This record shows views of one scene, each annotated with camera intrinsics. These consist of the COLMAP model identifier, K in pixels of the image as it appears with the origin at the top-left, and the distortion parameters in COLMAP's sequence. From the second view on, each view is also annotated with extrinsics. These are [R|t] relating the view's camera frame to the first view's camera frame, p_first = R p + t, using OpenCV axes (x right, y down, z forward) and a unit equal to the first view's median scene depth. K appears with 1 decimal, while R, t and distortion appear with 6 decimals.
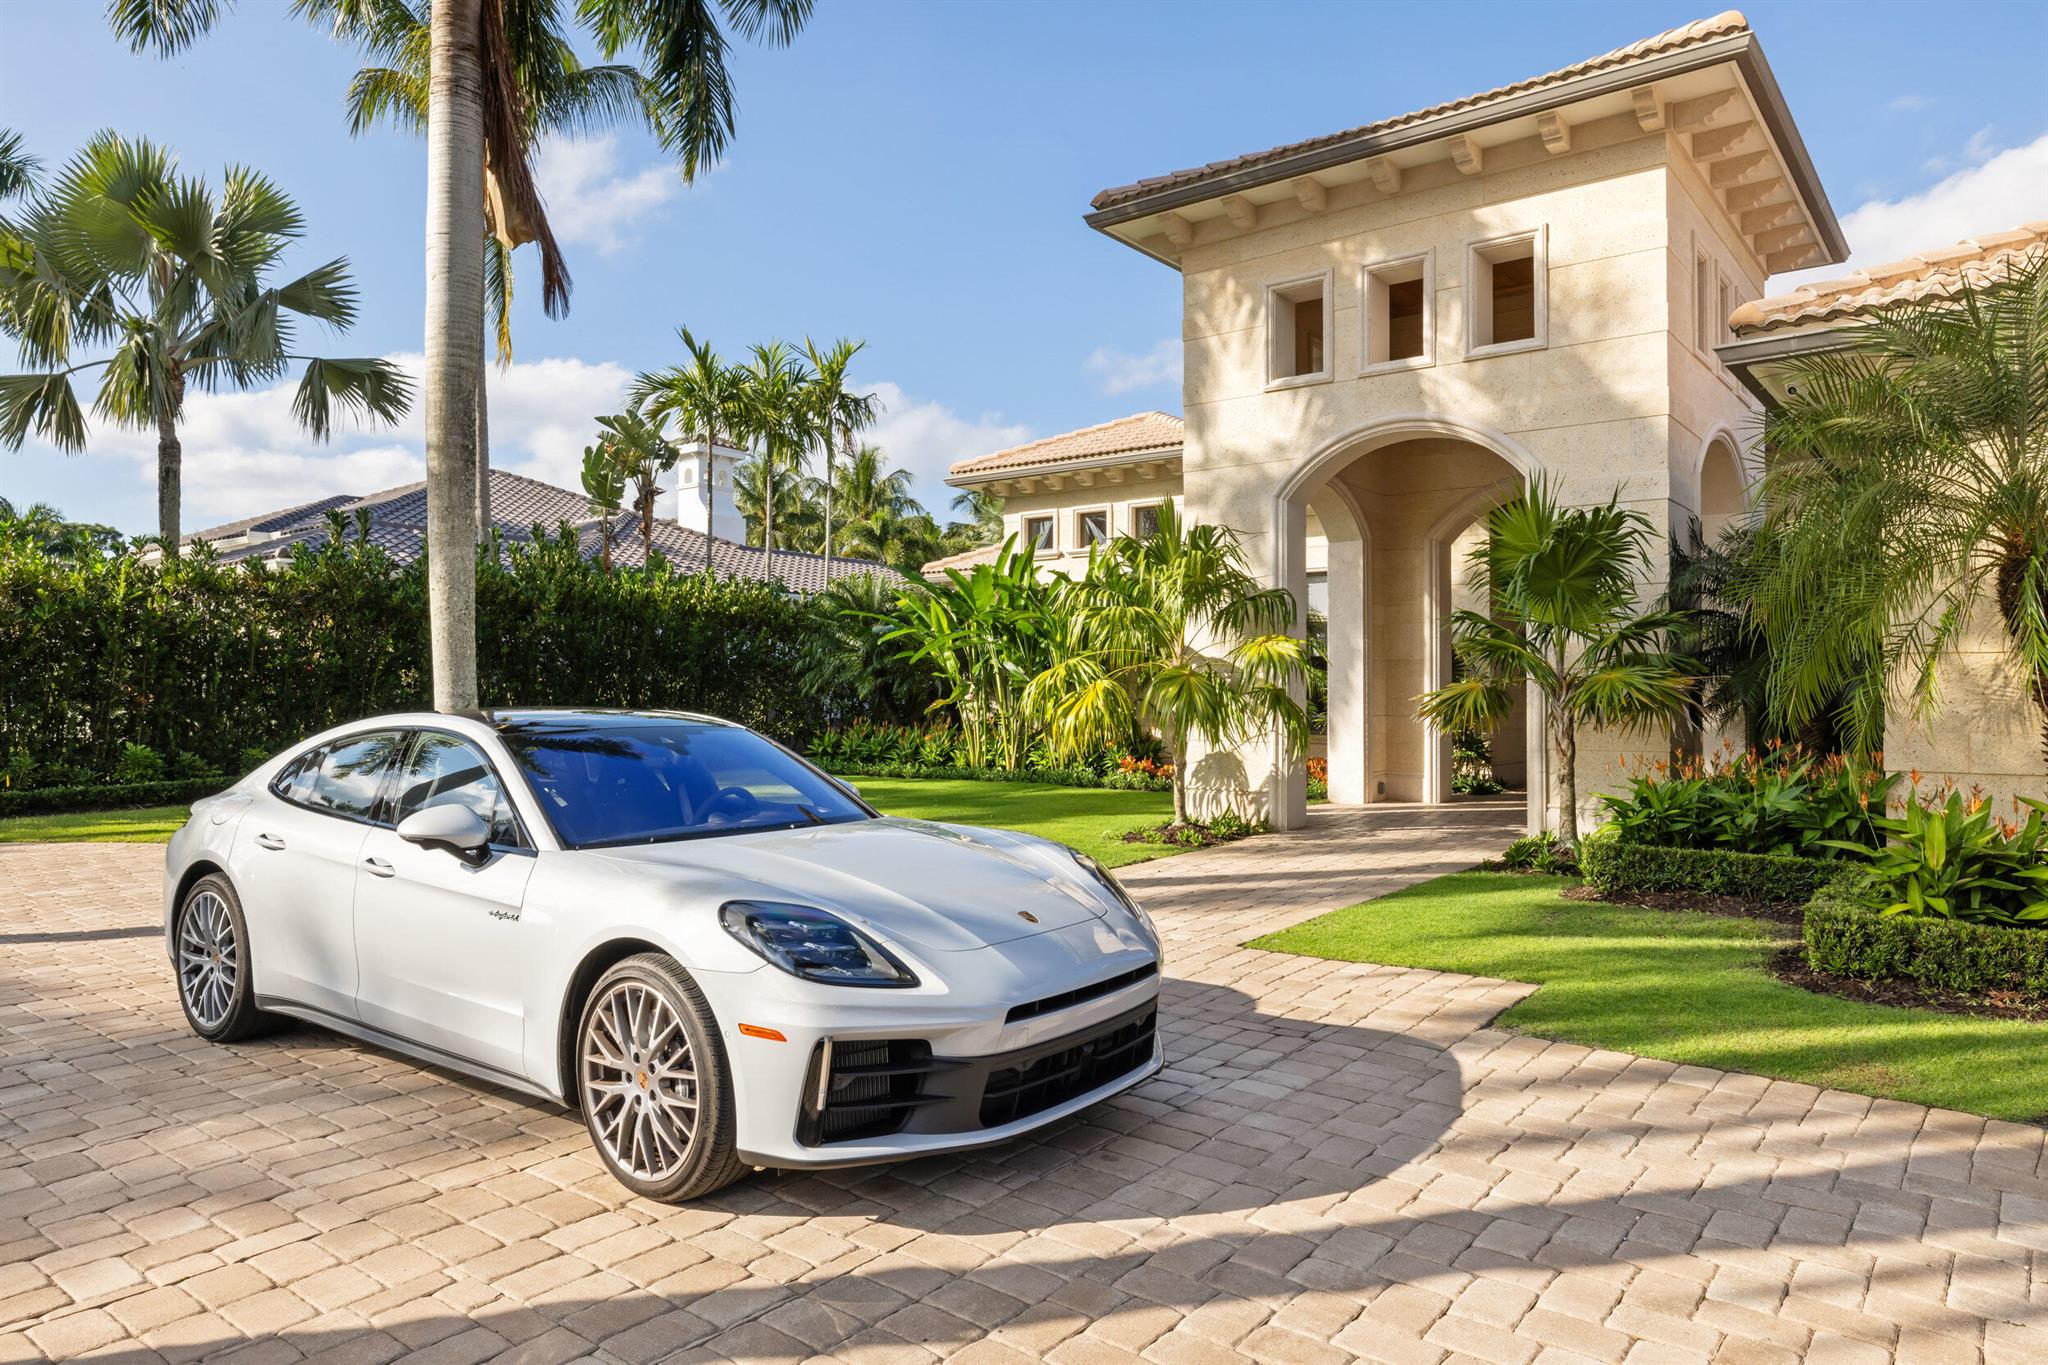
lens RADIAL K [[1292.9, 0, 1012.8], [0, 1292.9, 685.0], [0, 0, 1]] dist [-0.006625, 0.000627]
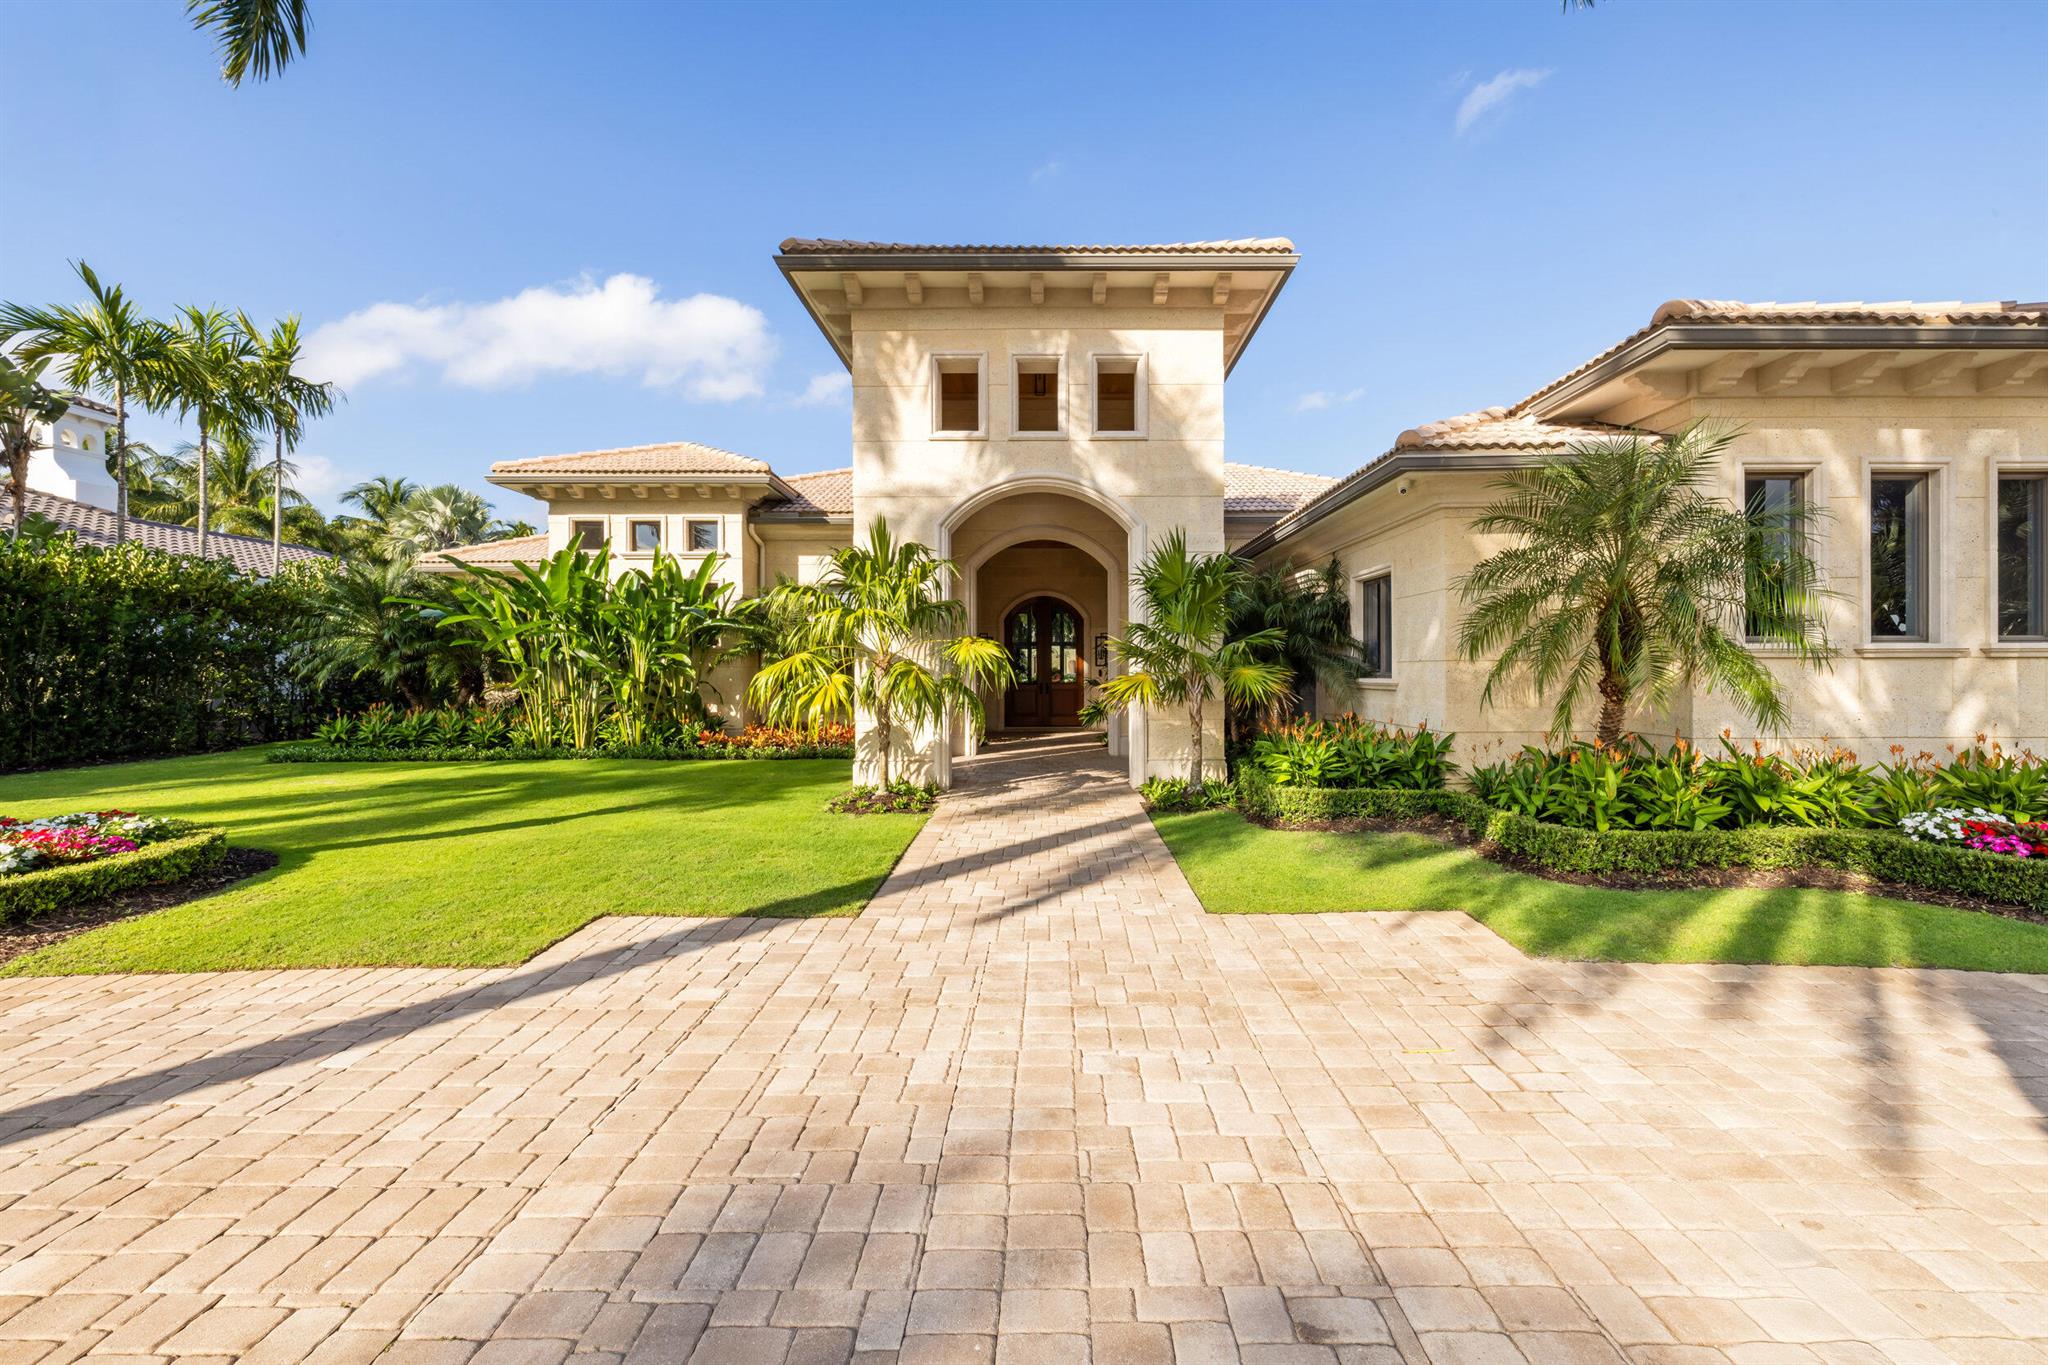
lens RADIAL K [[857.5, 0, 1028.9], [0, 857.5, 672.8], [0, 0, 1]] dist [0.001498, -0.000214]
pose [[0.781770, -0.012250, 0.623446, -0.157831], [0.001219, 0.999835, 0.018117, -0.010631], [-0.623566, -0.013403, 0.781656, 0.184221]]
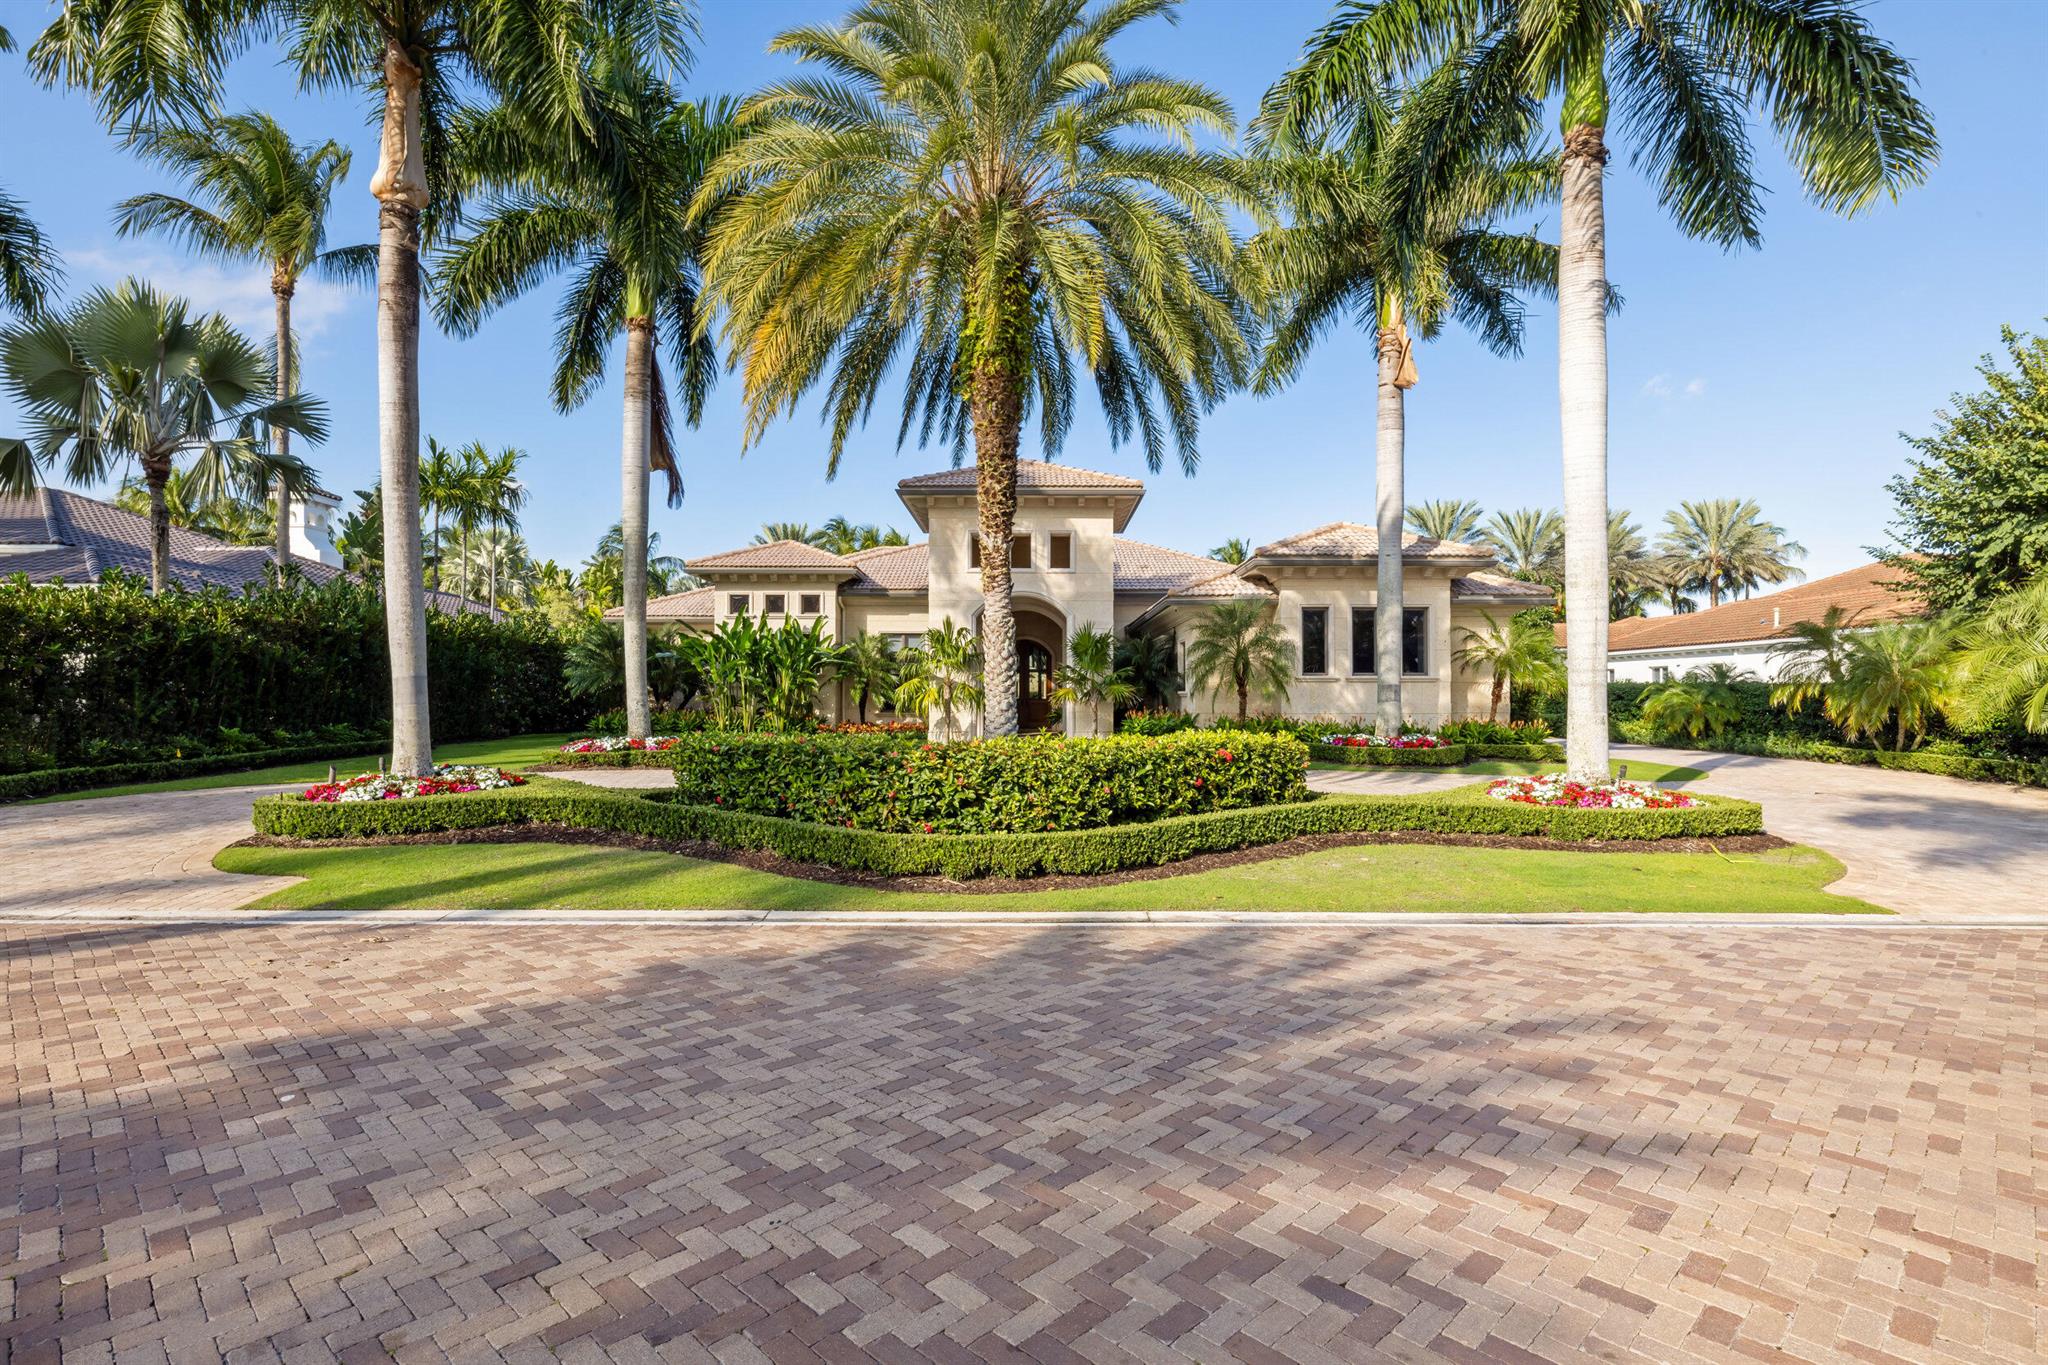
lens RADIAL K [[1067.1, 0, 1011.2], [0, 1067.1, 689.2], [0, 0, 1]] dist [-0.002553, -0.000004]
pose [[0.775574, -0.004502, 0.631241, -0.666638], [-0.001175, 0.999963, 0.008575, -0.011417], [-0.631256, -0.007392, 0.775539, -0.420367]]
